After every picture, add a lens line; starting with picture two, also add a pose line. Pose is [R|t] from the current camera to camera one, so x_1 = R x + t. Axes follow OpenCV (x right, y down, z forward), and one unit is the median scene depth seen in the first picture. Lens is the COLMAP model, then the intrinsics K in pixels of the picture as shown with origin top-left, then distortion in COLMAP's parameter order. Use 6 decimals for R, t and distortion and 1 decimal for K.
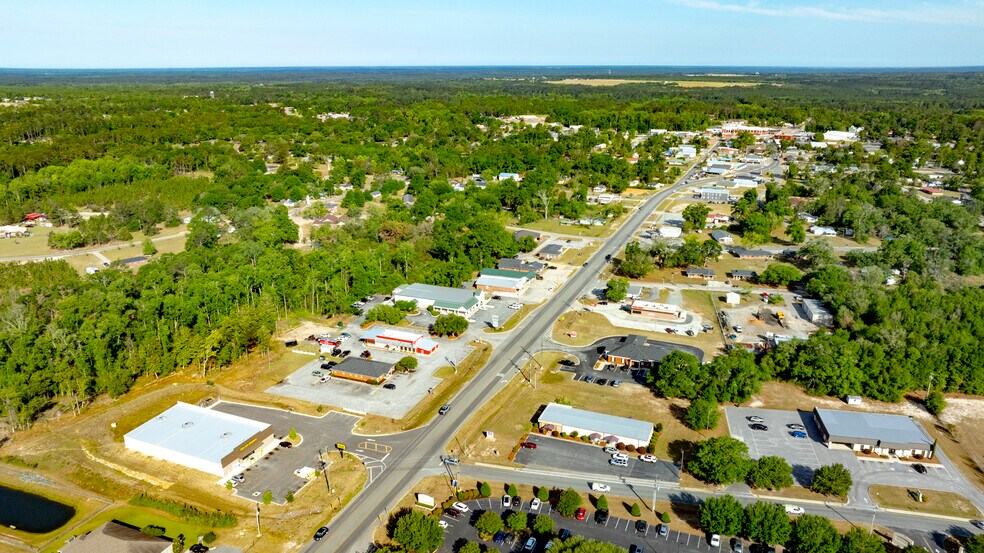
lens RADIAL K [[696.0, 0, 492.3], [0, 696.0, 278.1], [0, 0, 1]] dist [-0.025770, 0.011723]
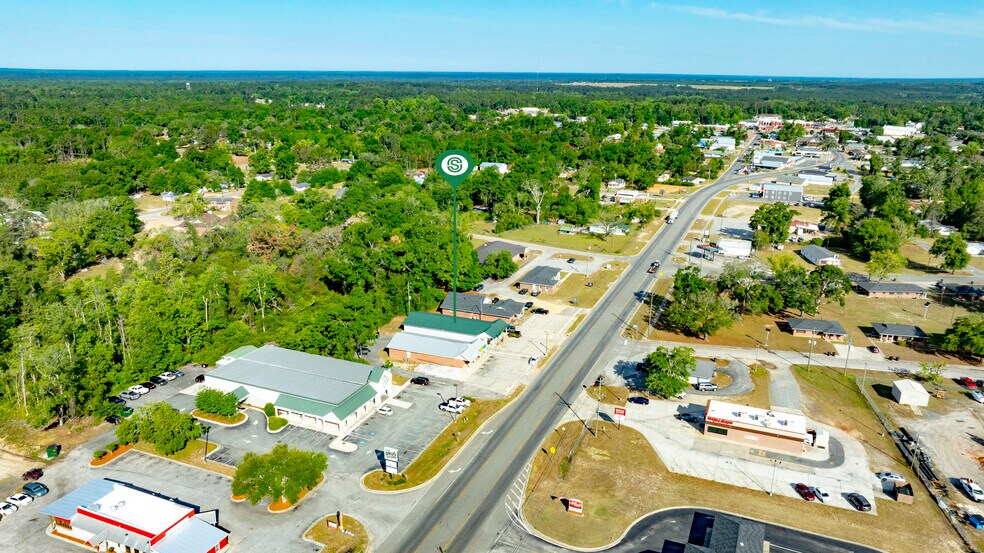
lens RADIAL K [[696.0, 0, 491.2], [0, 696.0, 277.2], [0, 0, 1]] dist [-0.025770, 0.011723]
pose [[0.999855, 0.014306, -0.009192, 0.048220], [-0.014406, 0.999837, -0.010906, -0.032848], [0.009035, 0.011036, 0.999898, 0.412430]]
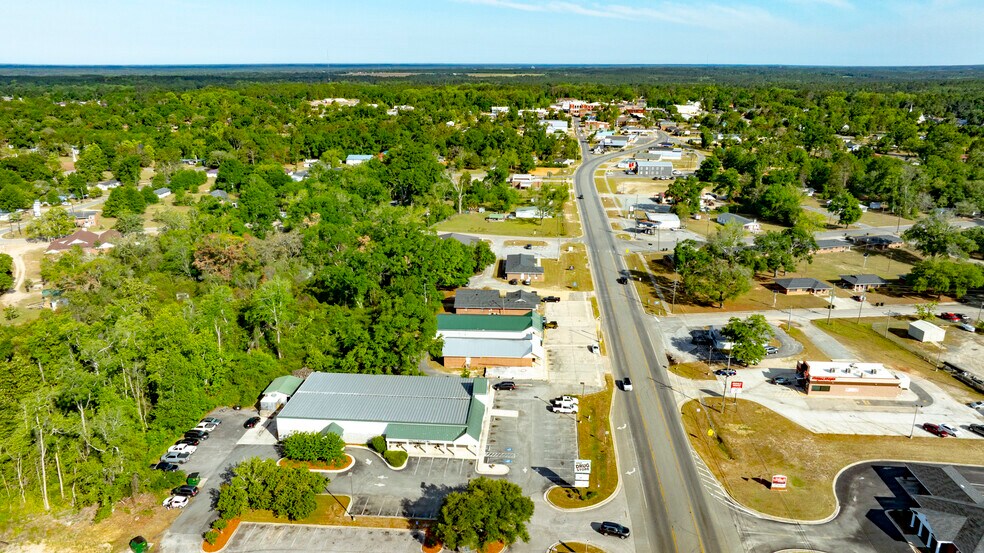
lens RADIAL K [[696.0, 0, 491.0], [0, 696.0, 277.5], [0, 0, 1]] dist [-0.025770, 0.011723]
pose [[0.953093, -0.088553, 0.289435, -0.103608], [0.088361, 0.995993, 0.013757, -0.040062], [-0.289494, 0.012463, 0.957099, 0.460637]]
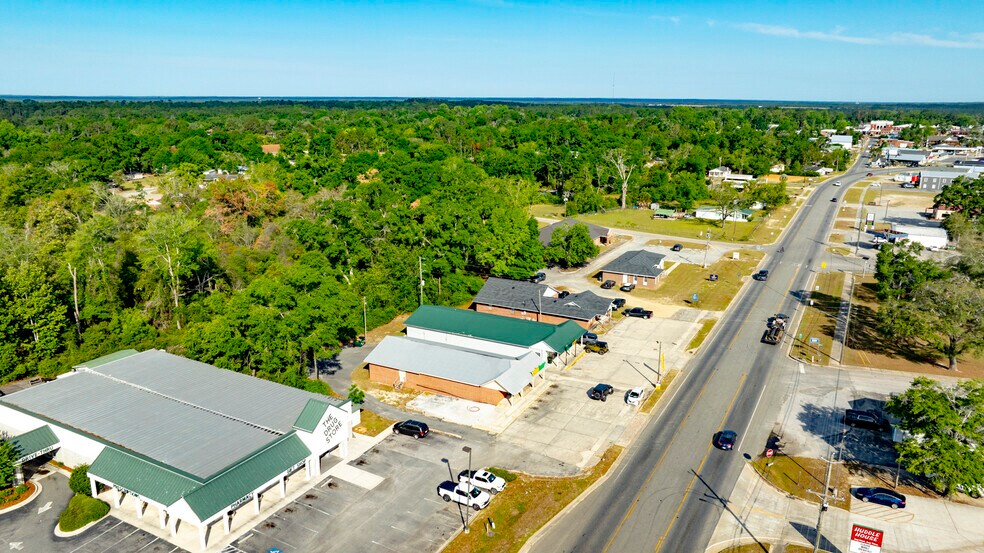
lens RADIAL K [[696.0, 0, 488.3], [0, 696.0, 273.2], [0, 0, 1]] dist [-0.025770, 0.011723]
pose [[0.992906, 0.036009, -0.113319, 0.048206], [-0.041898, 0.997869, -0.050022, -0.013210], [0.111277, 0.054415, 0.992299, 0.610062]]
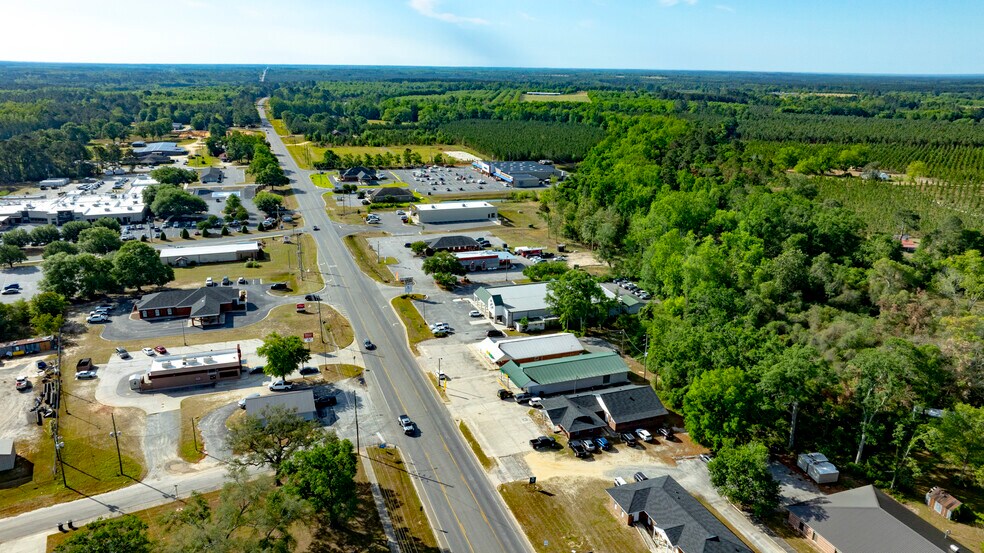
lens RADIAL K [[696.0, 0, 493.3], [0, 696.0, 275.8], [0, 0, 1]] dist [-0.025770, 0.011723]
pose [[-0.748603, 0.184428, -0.636851, 0.287914], [-0.208943, 0.845967, 0.490595, -0.231924], [0.629234, 0.500327, -0.594758, 1.062207]]
